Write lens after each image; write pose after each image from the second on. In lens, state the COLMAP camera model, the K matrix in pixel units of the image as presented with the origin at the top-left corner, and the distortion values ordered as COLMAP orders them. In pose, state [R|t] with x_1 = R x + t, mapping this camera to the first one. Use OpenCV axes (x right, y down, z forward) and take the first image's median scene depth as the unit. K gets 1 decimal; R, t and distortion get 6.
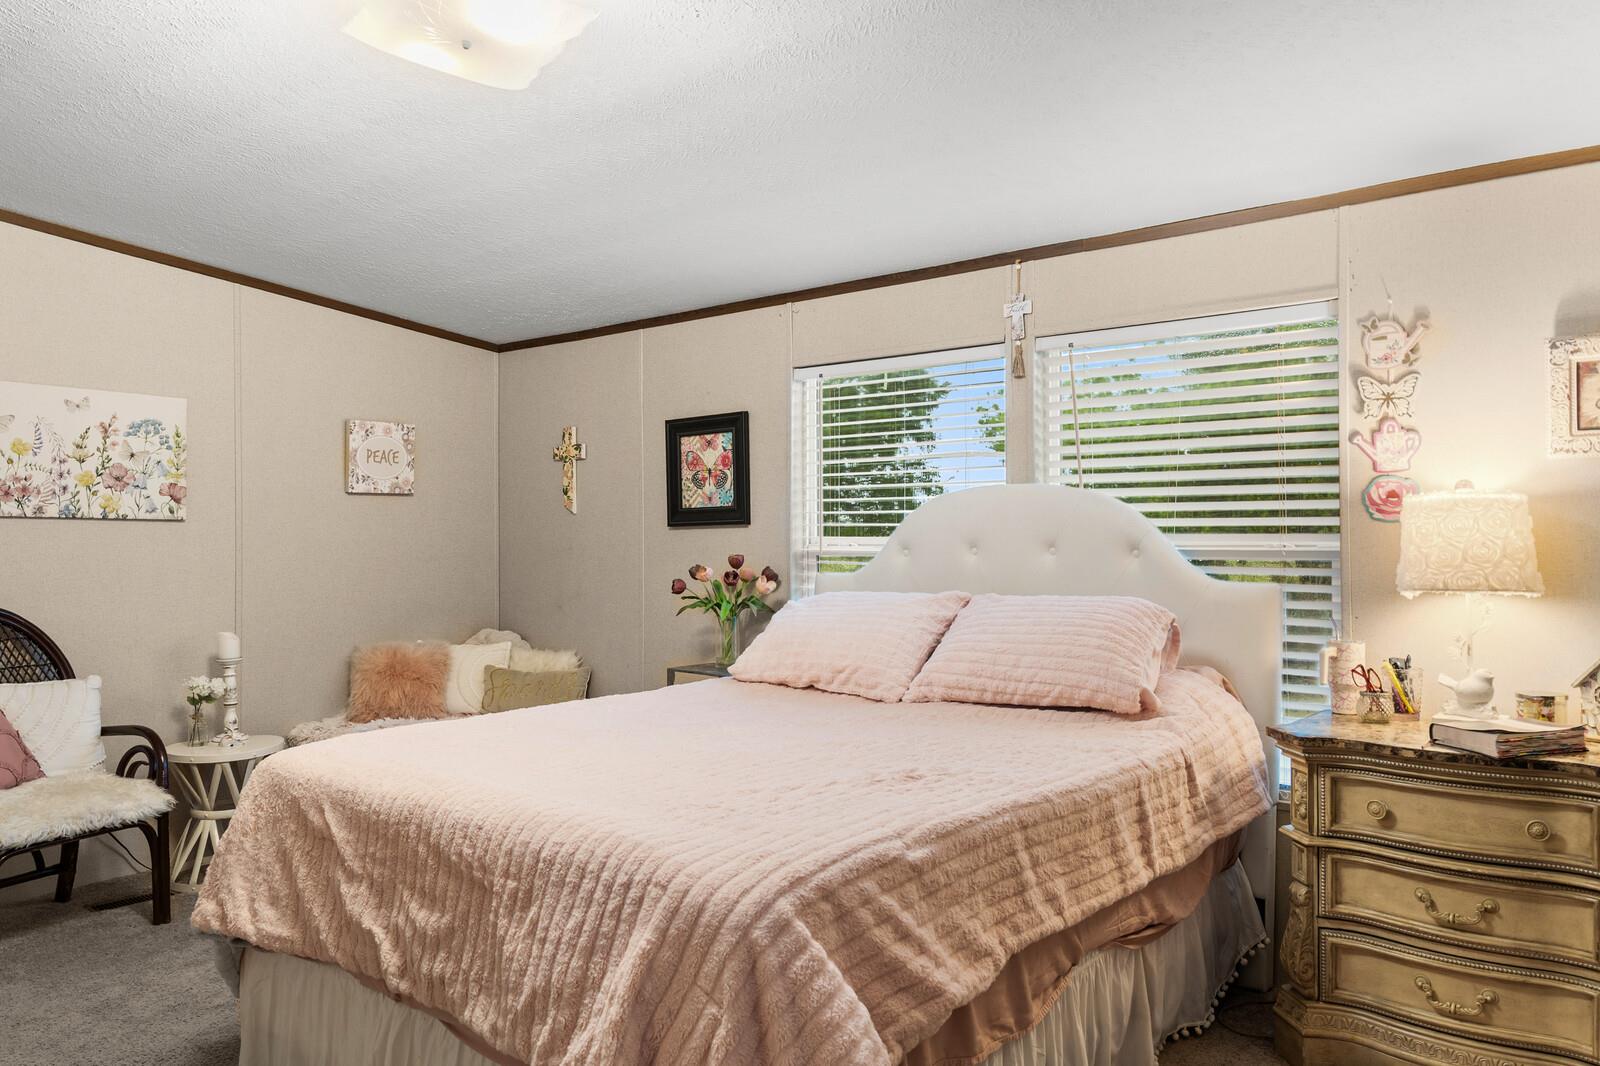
lens RADIAL K [[1153.6, 0, 800.0], [0, 1153.6, 533.0], [0, 0, 1]] dist [-0.001183, -0.000905]
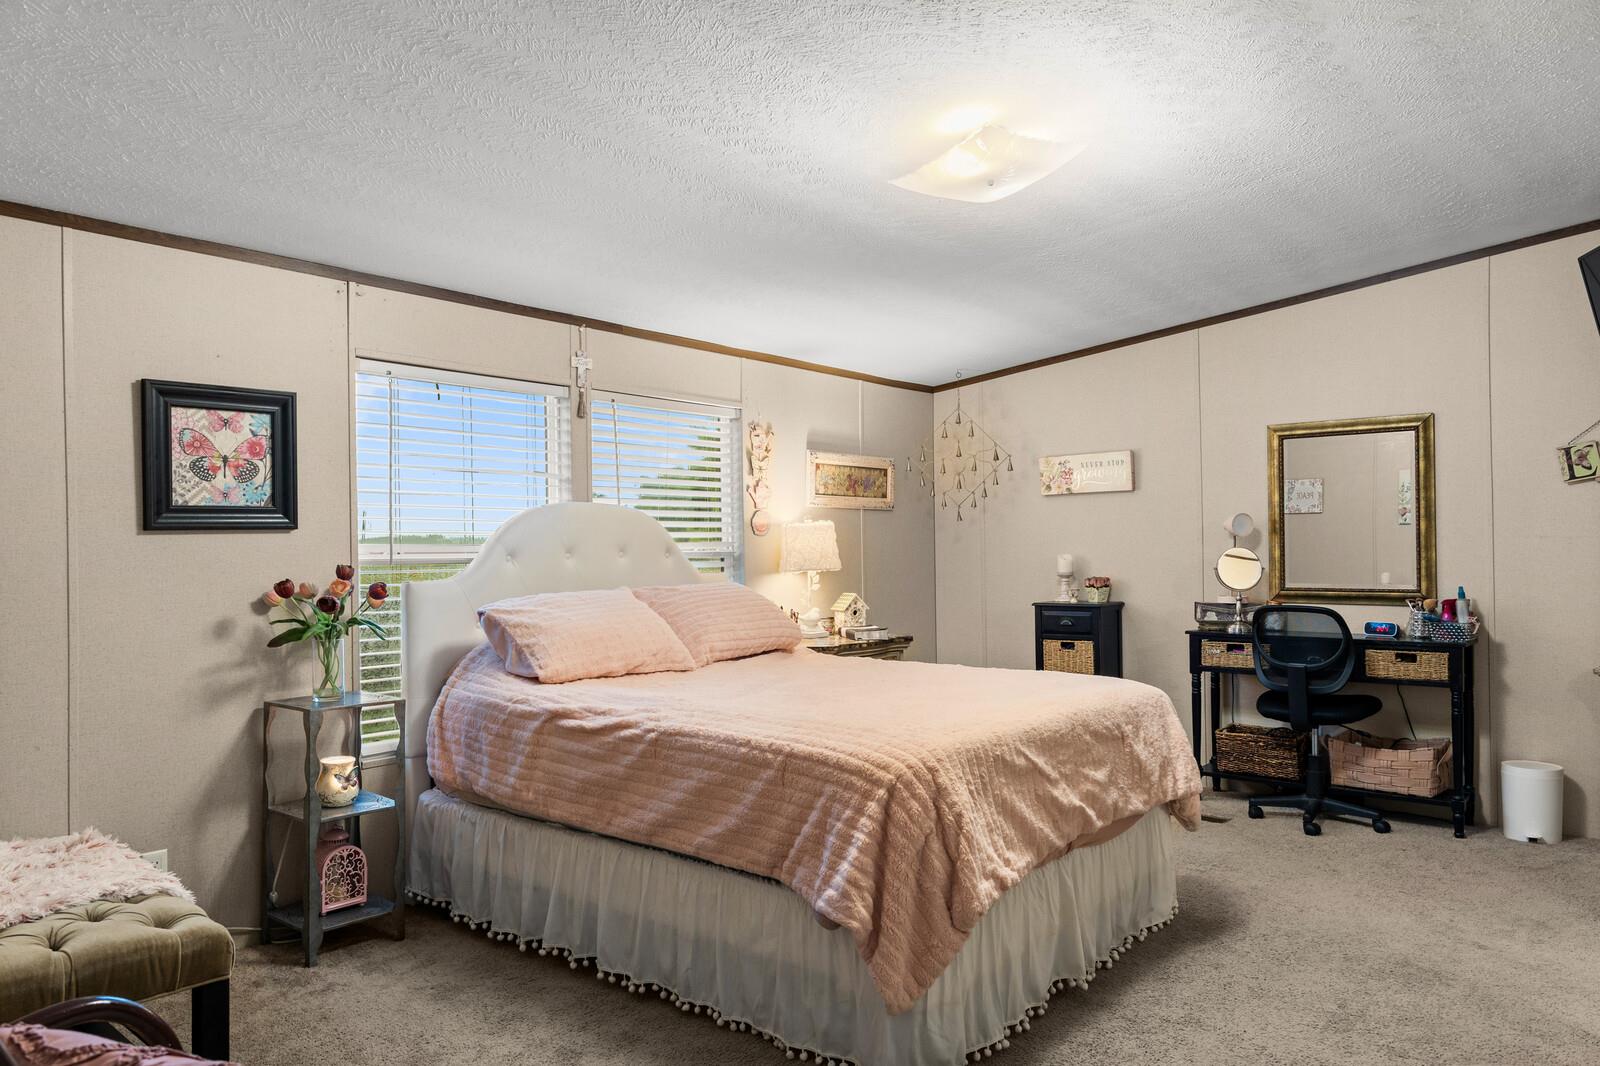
lens RADIAL K [[1109.7, 0, 771.0], [0, 1109.7, 538.3], [0, 0, 1]] dist [-0.004826, -0.001555]
pose [[-0.008597, 0.009049, 0.999922, -0.832719], [0.002946, 0.999955, -0.009024, 0.006958], [-0.999959, 0.002868, -0.008623, 0.654518]]
